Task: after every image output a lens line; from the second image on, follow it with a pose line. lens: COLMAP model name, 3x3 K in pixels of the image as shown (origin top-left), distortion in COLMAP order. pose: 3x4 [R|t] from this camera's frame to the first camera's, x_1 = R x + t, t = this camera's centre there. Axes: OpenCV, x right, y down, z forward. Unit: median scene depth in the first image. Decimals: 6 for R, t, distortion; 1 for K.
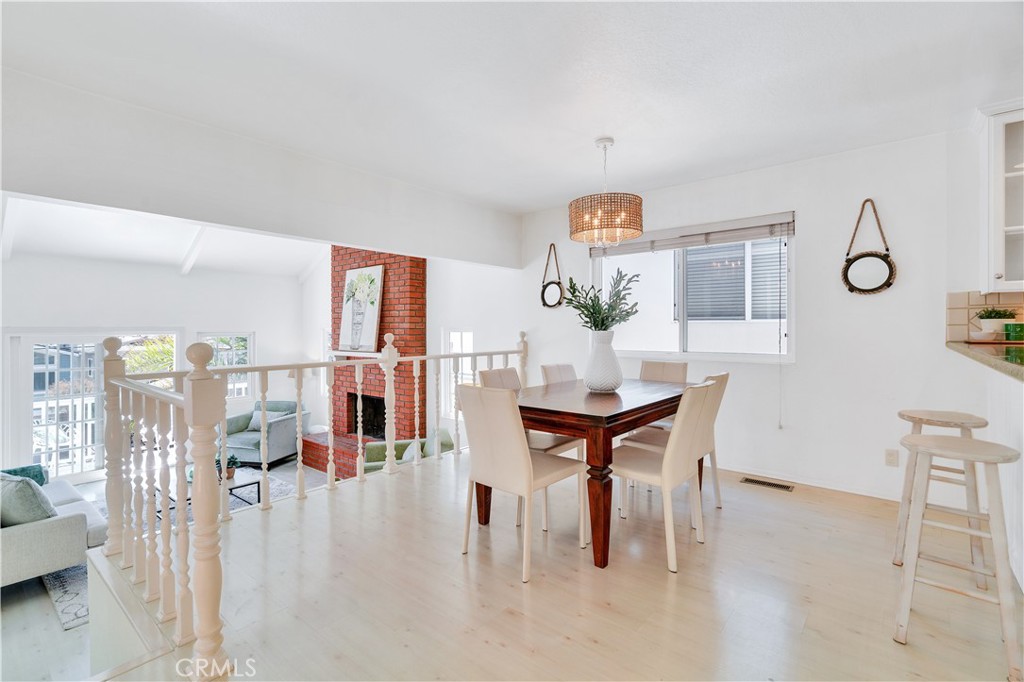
lens RADIAL K [[475.6, 0, 517.4], [0, 475.6, 331.1], [0, 0, 1]] dist [0.002458, 0.001869]
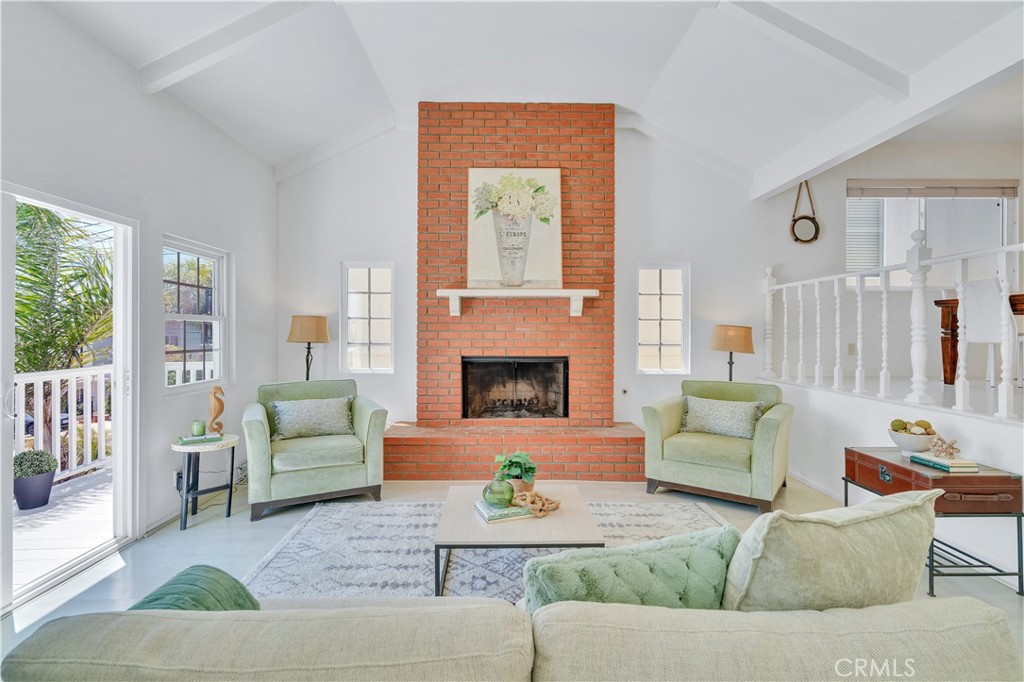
lens RADIAL K [[475.6, 0, 511.5], [0, 475.6, 332.8], [0, 0, 1]] dist [0.002458, 0.001869]
pose [[0.763147, 0.007258, 0.646185, -0.794361], [0.000953, 0.999923, -0.012357, 0.114795], [-0.646225, 0.010046, 0.763081, 0.505724]]
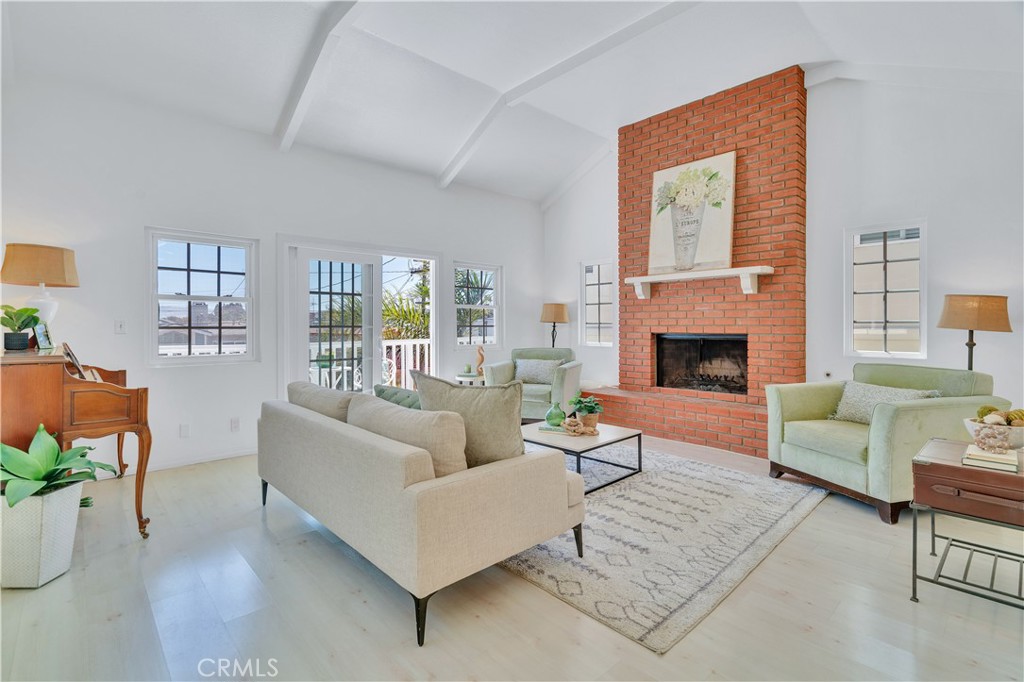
lens RADIAL K [[475.6, 0, 508.6], [0, 475.6, 328.2], [0, 0, 1]] dist [0.002458, 0.001869]
pose [[0.991763, 0.000814, -0.128084, -0.532644], [-0.001064, 0.999998, -0.001886, 0.134546], [0.128082, 0.002006, 0.991762, 0.230986]]
